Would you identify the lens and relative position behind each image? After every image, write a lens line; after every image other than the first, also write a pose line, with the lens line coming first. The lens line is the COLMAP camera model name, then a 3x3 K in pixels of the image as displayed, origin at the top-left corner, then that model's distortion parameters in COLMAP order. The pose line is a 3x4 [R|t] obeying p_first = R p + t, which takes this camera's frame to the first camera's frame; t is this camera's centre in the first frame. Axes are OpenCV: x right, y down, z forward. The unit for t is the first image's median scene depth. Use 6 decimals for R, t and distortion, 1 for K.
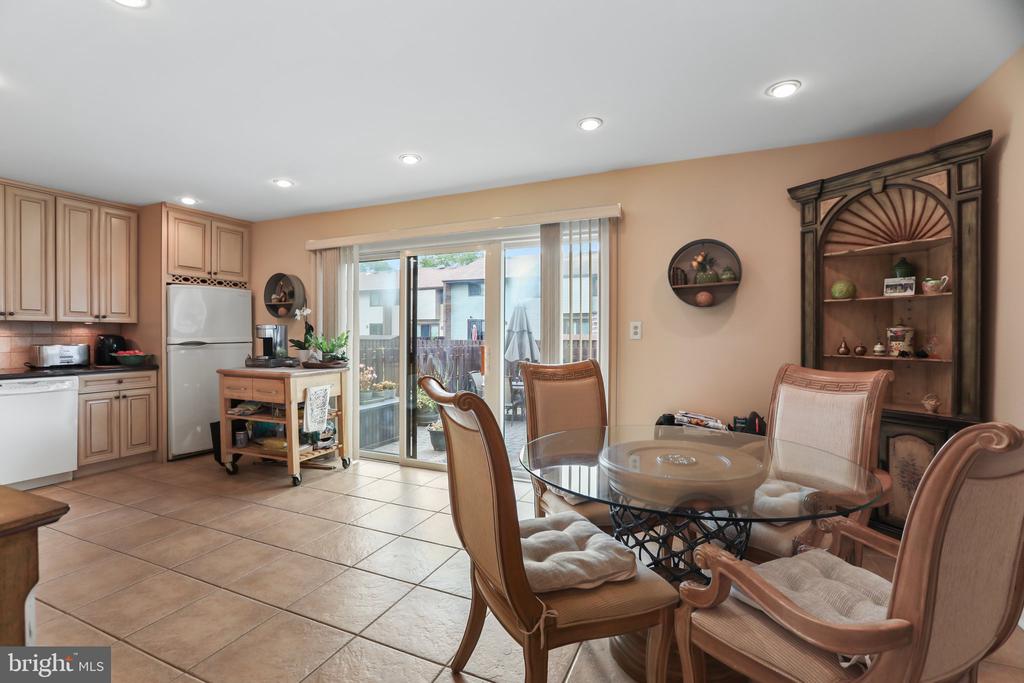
lens RADIAL K [[465.5, 0, 511.5], [0, 465.5, 337.7], [0, 0, 1]] dist [-0.003342, 0.000020]
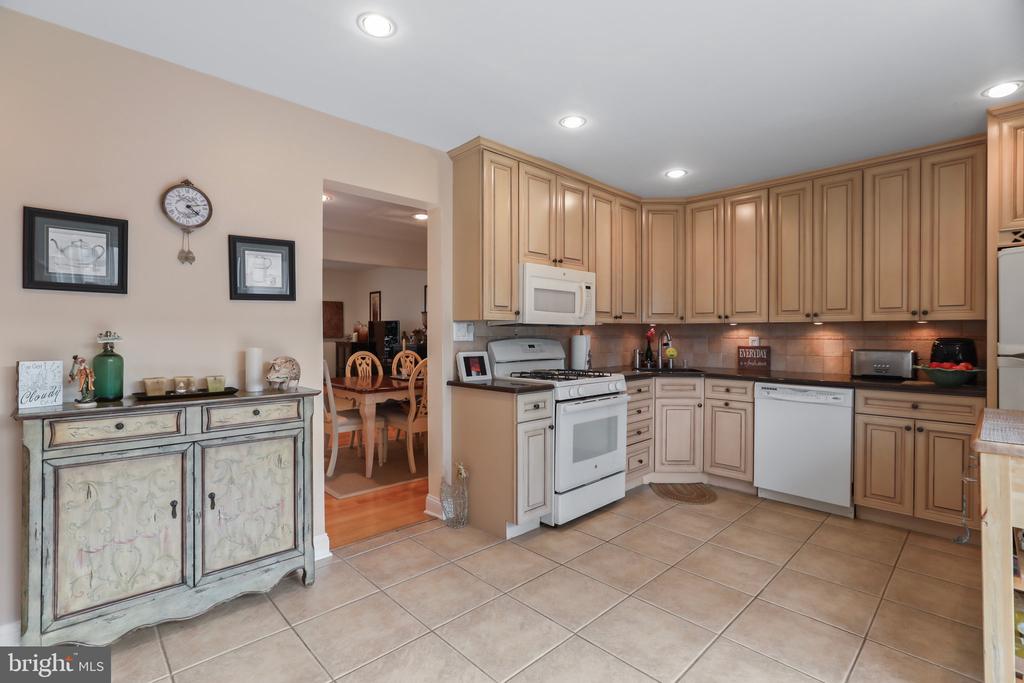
lens RADIAL K [[465.5, 0, 509.9], [0, 465.5, 337.9], [0, 0, 1]] dist [-0.003342, 0.000020]
pose [[-0.388864, 0.003323, -0.921289, 0.021931], [-0.009220, 0.999929, 0.007499, -0.006415], [0.921249, 0.011411, -0.388806, 0.744903]]
